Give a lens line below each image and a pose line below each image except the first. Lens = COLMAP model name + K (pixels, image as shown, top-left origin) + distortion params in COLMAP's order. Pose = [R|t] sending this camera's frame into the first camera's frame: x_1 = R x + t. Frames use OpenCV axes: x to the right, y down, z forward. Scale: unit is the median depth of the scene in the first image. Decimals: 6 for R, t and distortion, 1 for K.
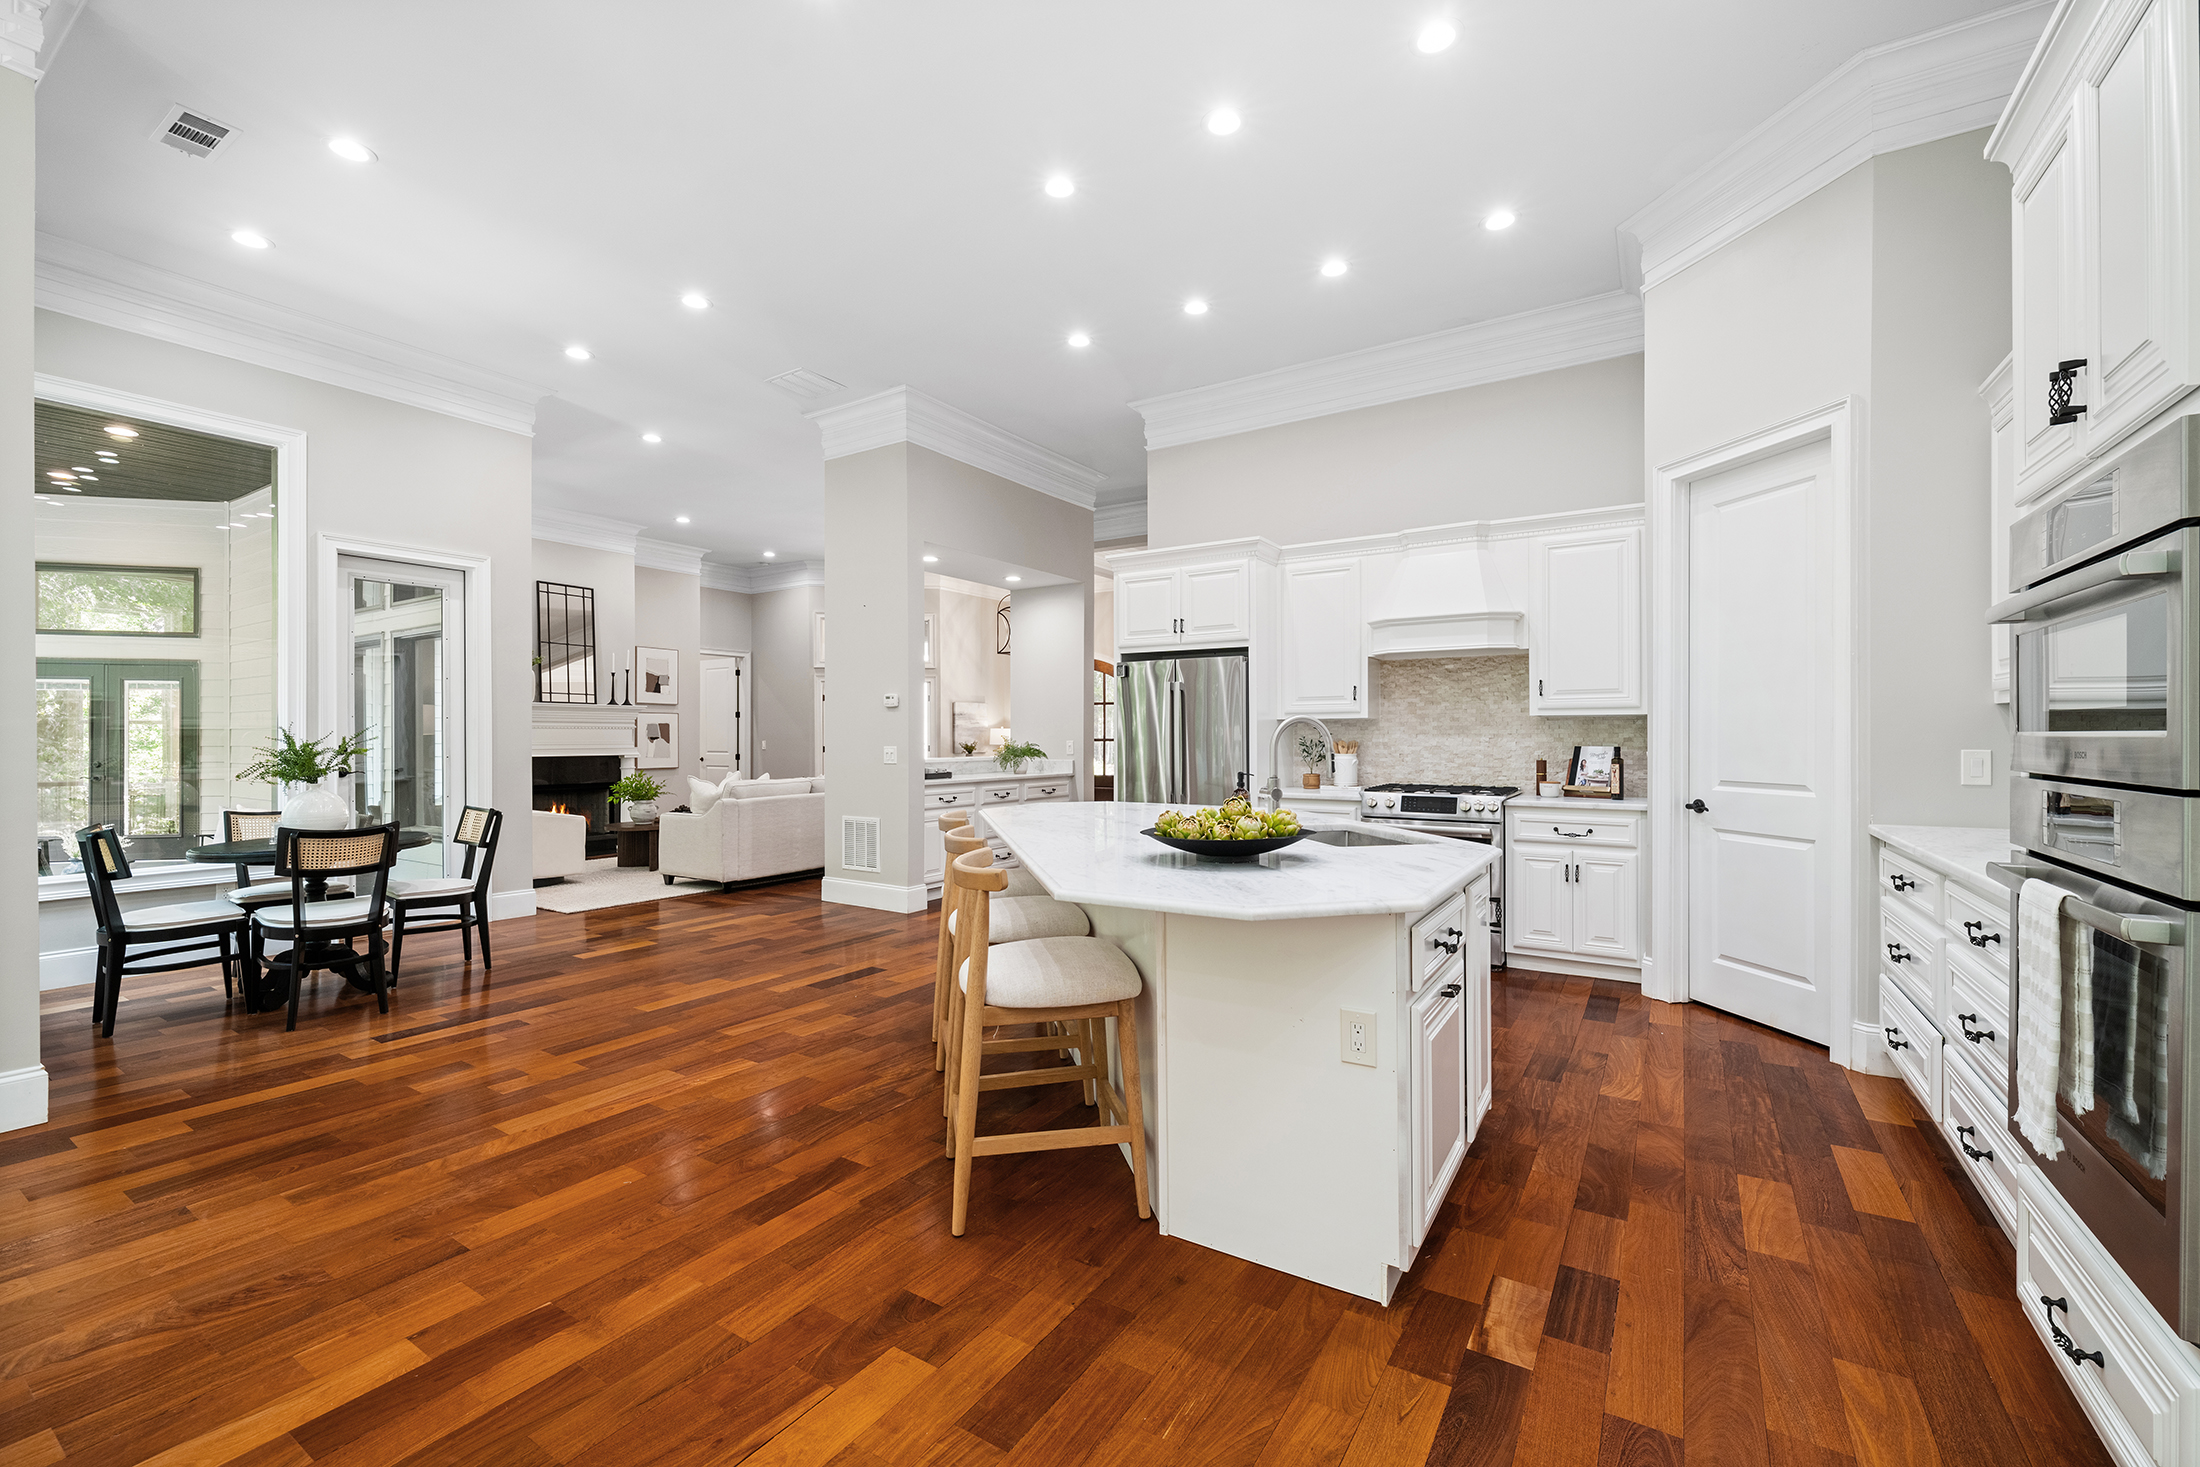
lens RADIAL K [[912.1, 0, 1100.4], [0, 912.1, 737.9], [0, 0, 1]] dist [0.002490, 0.000170]
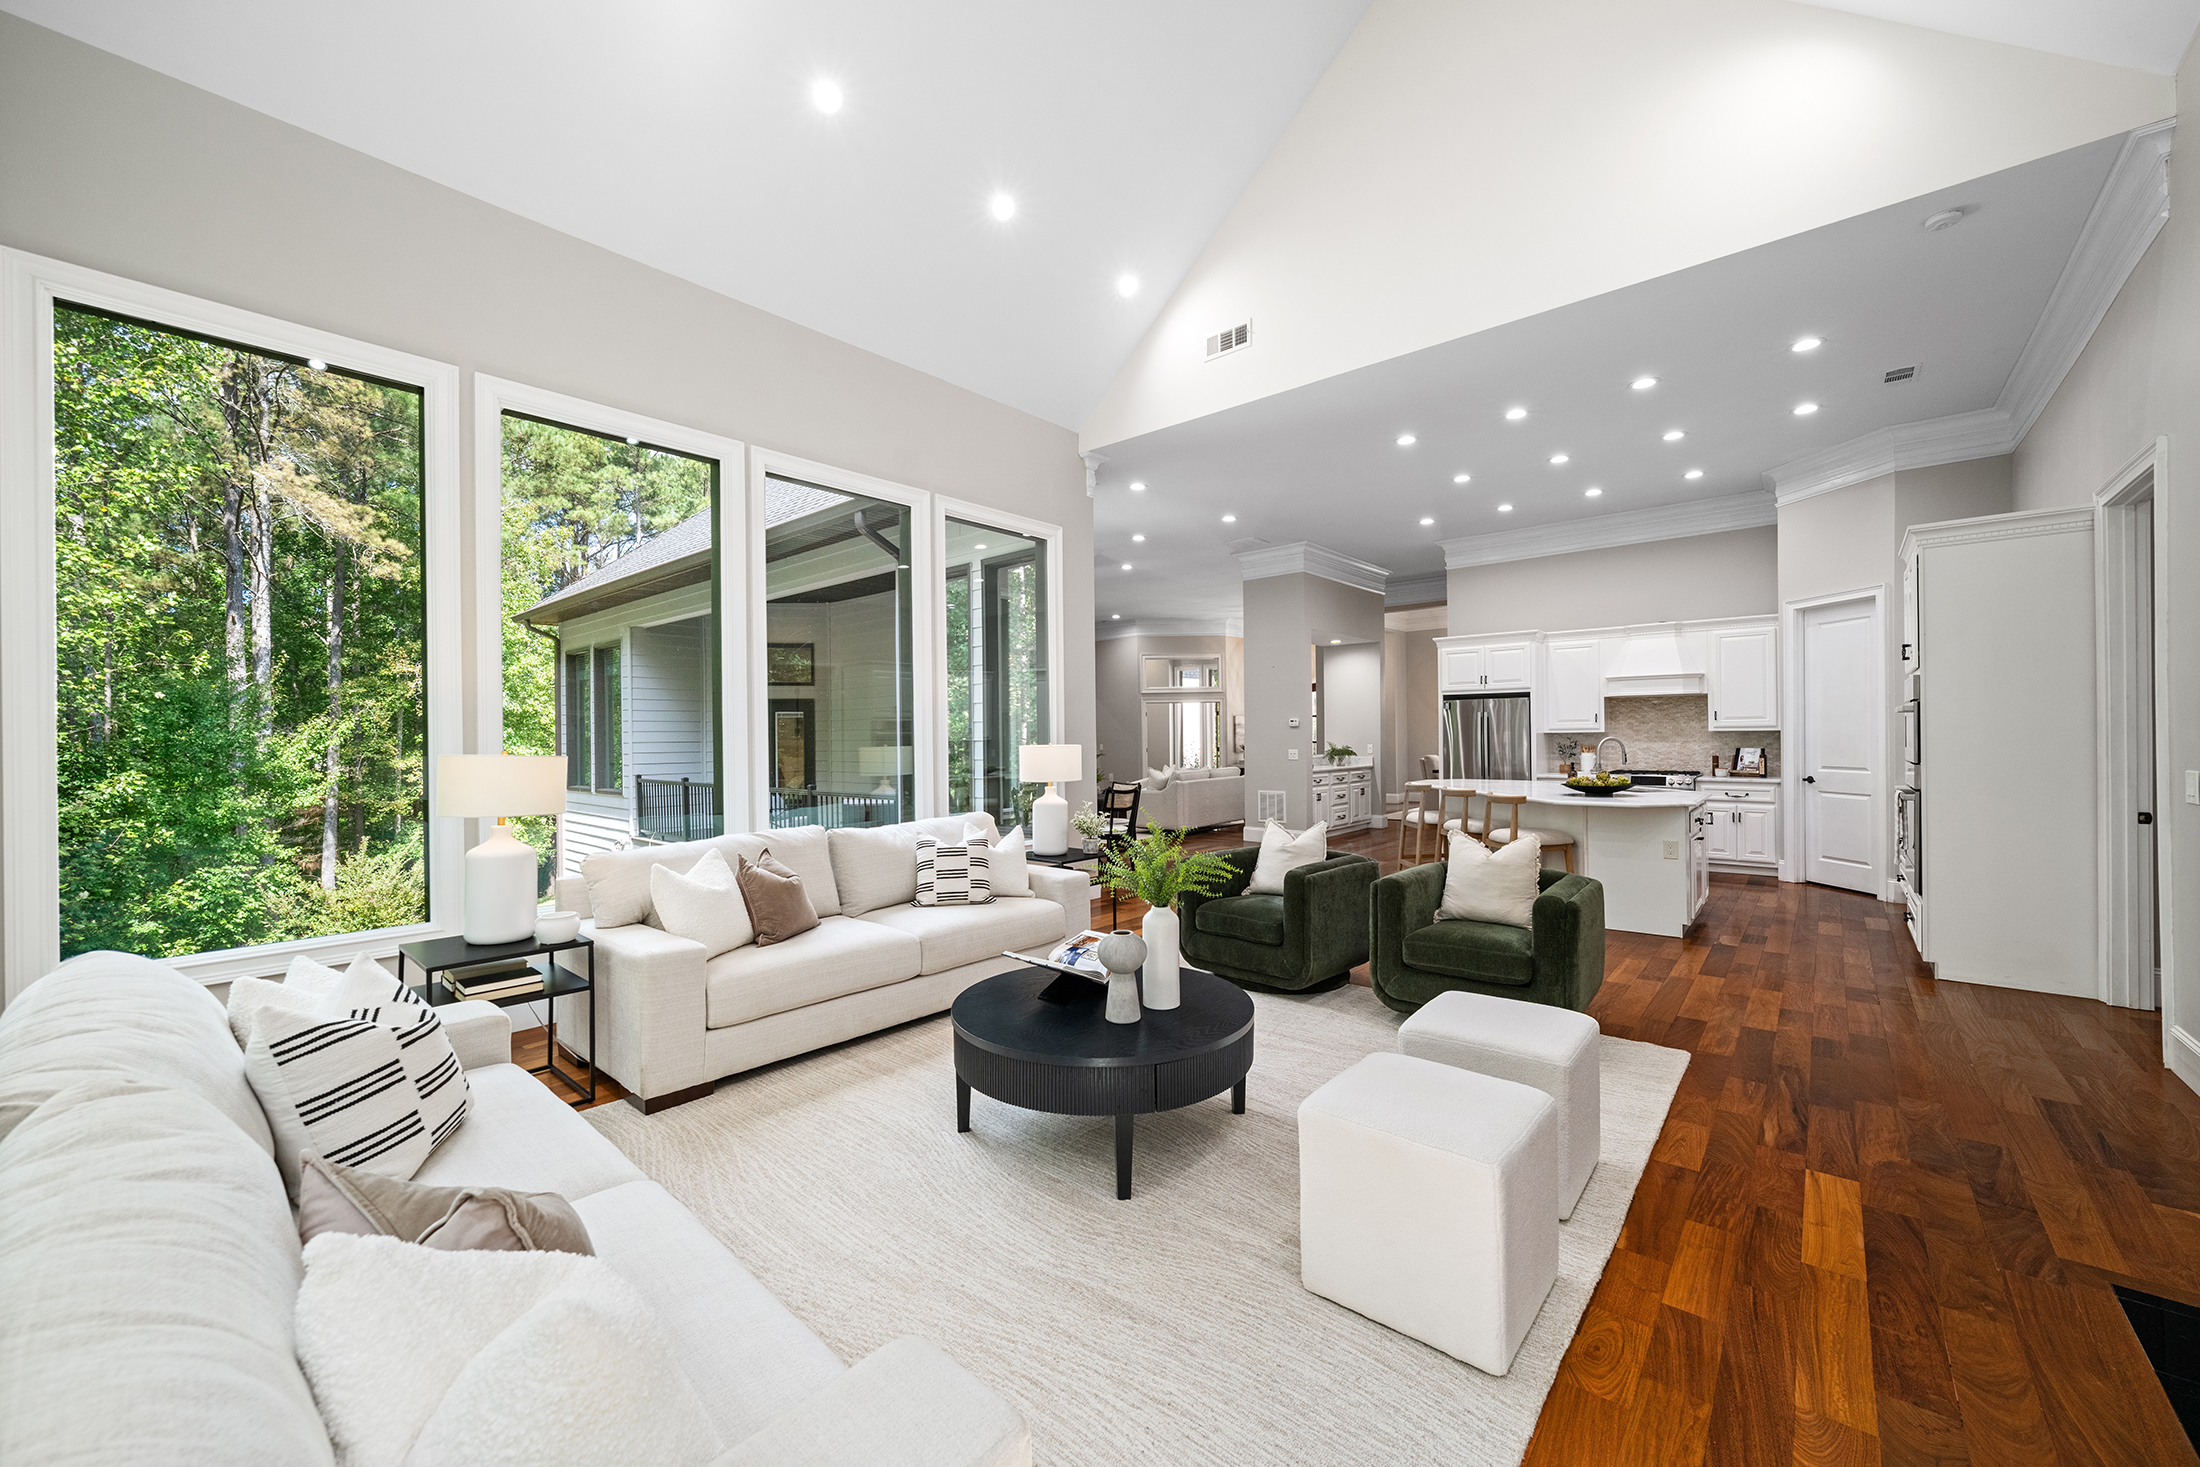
lens RADIAL K [[832.0, 0, 1106.4], [0, 832.0, 740.5], [0, 0, 1]] dist [-0.002211, 0.000006]
pose [[0.988737, -0.008513, -0.149418, -0.448306], [0.009281, 0.999947, 0.004447, -0.023799], [0.149373, -0.005783, 0.988764, -0.777824]]
